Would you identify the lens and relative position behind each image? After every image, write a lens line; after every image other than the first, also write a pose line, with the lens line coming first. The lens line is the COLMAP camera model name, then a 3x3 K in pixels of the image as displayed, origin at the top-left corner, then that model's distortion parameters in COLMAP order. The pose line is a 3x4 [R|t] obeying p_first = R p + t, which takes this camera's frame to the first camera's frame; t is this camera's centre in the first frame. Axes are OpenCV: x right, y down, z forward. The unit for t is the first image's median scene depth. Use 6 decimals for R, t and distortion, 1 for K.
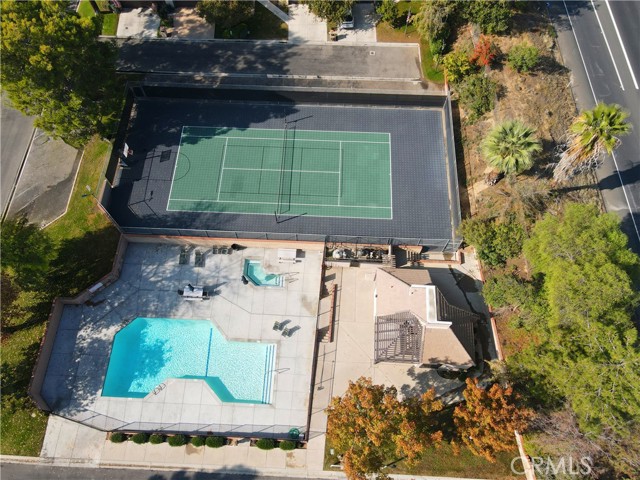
lens RADIAL K [[463.9, 0, 314.3], [0, 463.9, 243.4], [0, 0, 1]] dist [0.006711, 0.010064]
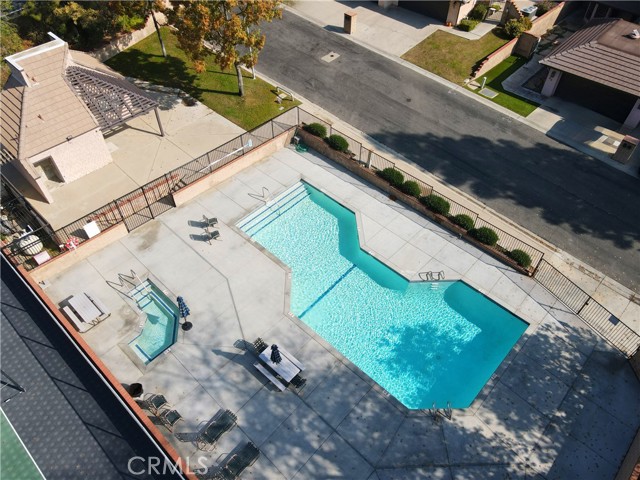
lens RADIAL K [[463.9, 0, 314.3], [0, 463.9, 243.4], [0, 0, 1]] dist [0.006711, 0.010064]
pose [[-0.755399, -0.493106, 0.431532, -0.419568], [0.598132, -0.249945, 0.761423, -0.184157], [-0.267603, 0.833291, 0.483750, 0.673403]]
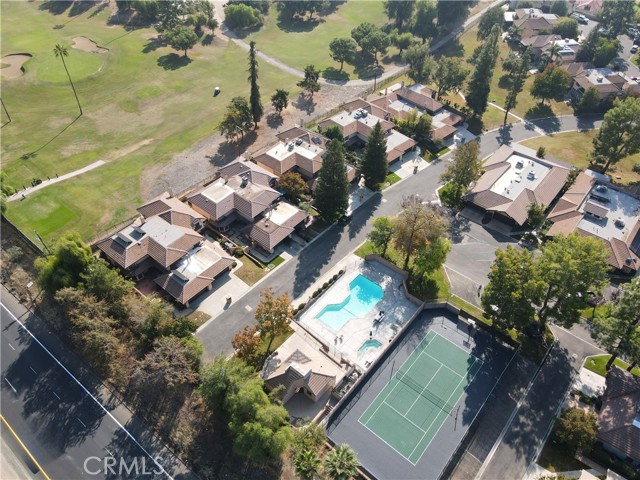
lens RADIAL K [[463.9, 0, 314.3], [0, 463.9, 243.4], [0, 0, 1]] dist [0.006711, 0.010064]
pose [[-0.613406, 0.560402, -0.556491, 0.866663], [-0.720999, -0.109784, 0.684184, -1.043142], [0.322324, 0.820912, 0.471392, -0.315724]]
